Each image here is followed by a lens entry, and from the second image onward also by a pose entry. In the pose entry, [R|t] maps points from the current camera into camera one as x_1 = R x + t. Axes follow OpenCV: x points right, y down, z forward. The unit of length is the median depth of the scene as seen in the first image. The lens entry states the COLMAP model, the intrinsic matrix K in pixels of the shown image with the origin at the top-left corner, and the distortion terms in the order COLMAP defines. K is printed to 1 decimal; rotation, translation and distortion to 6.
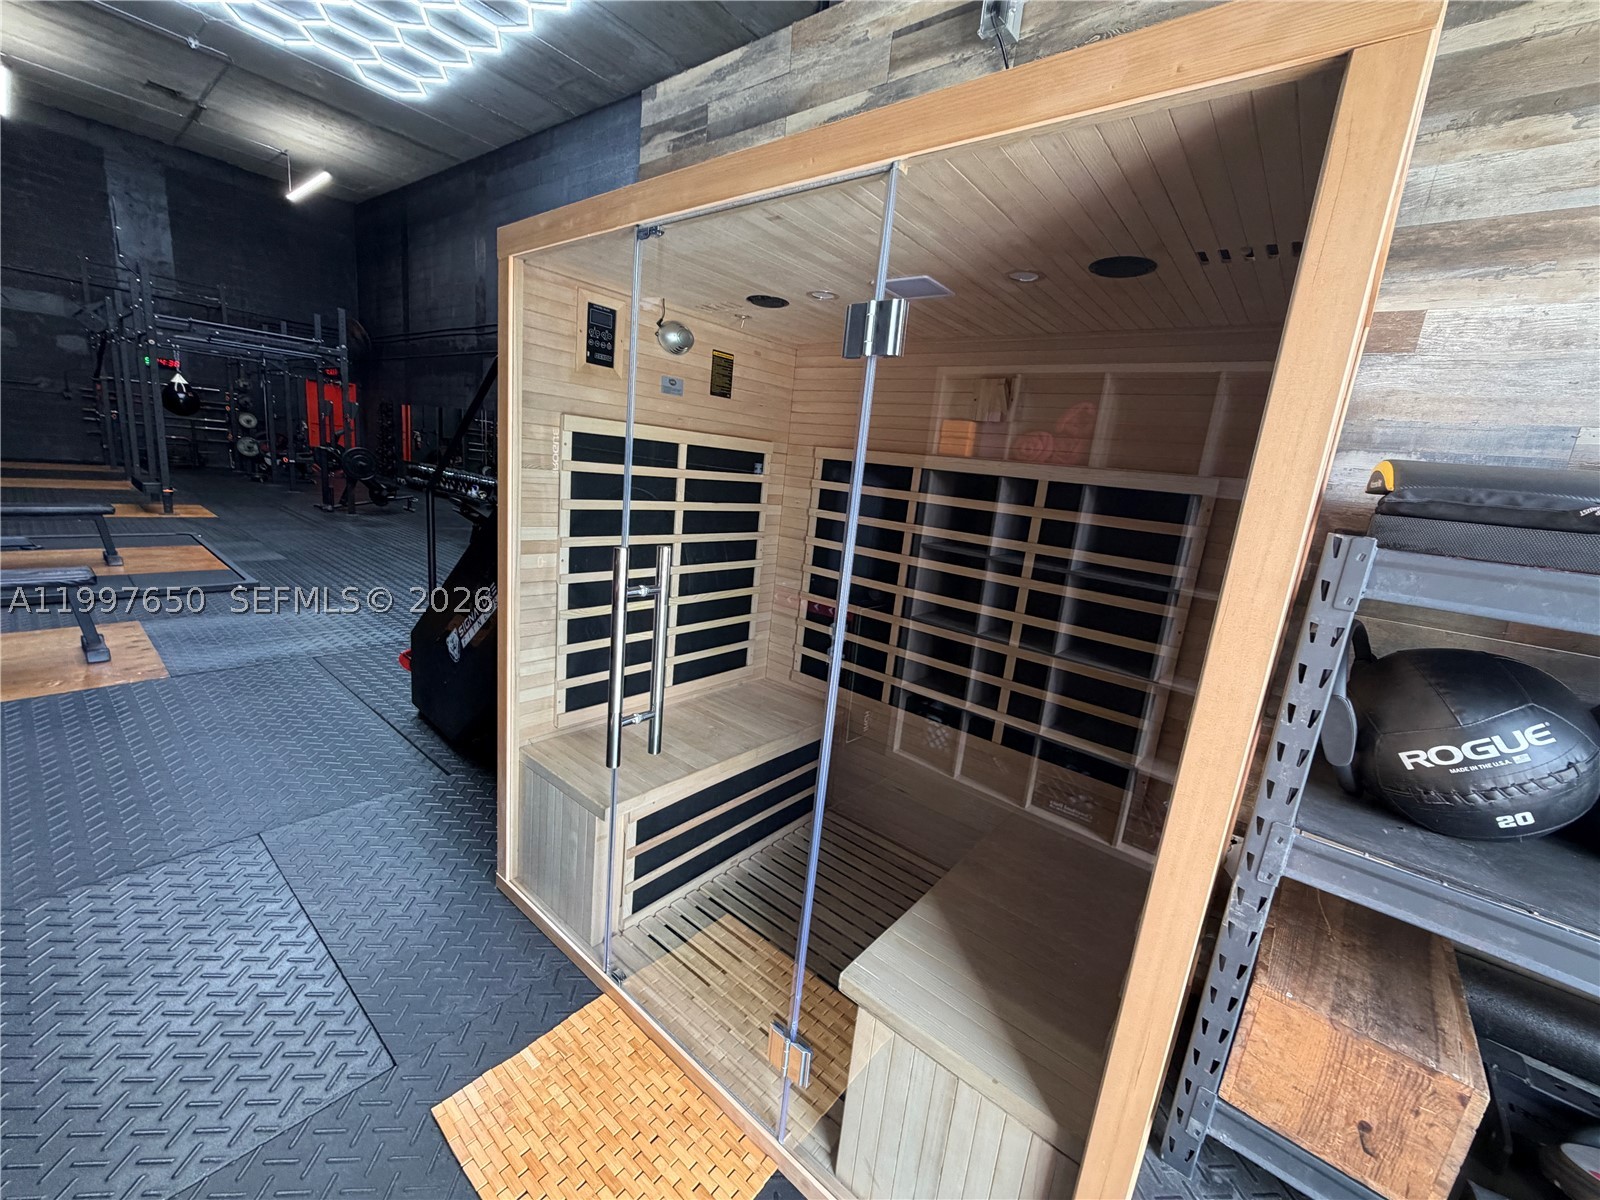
lens RADIAL K [[637.1, 0, 800.9], [0, 637.1, 596.5], [0, 0, 1]] dist [0.001765, -0.000278]
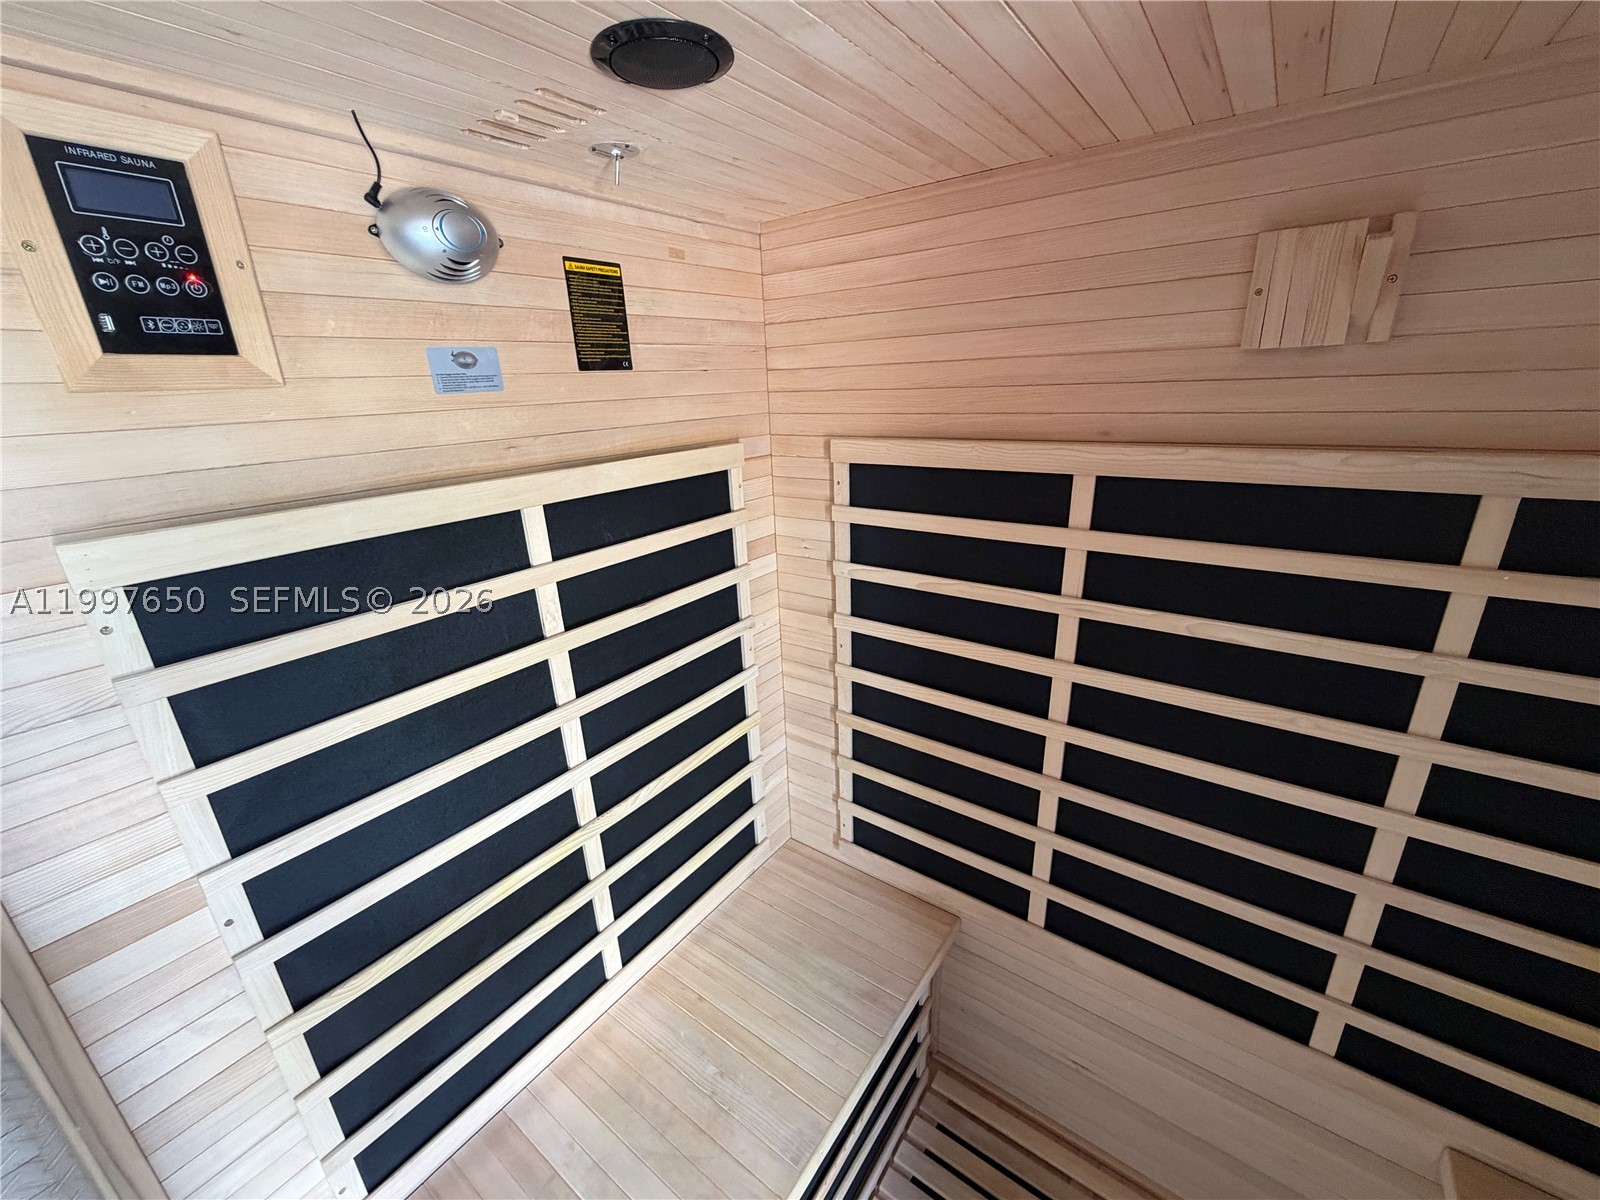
lens RADIAL K [[637.1, 0, 796.7], [0, 637.1, 599.4], [0, 0, 1]] dist [0.001765, -0.000278]
pose [[0.988855, -0.148812, 0.004521, -0.023060], [0.147006, 0.980762, 0.128430, -0.187831], [-0.023546, -0.126334, 0.991708, 0.521667]]
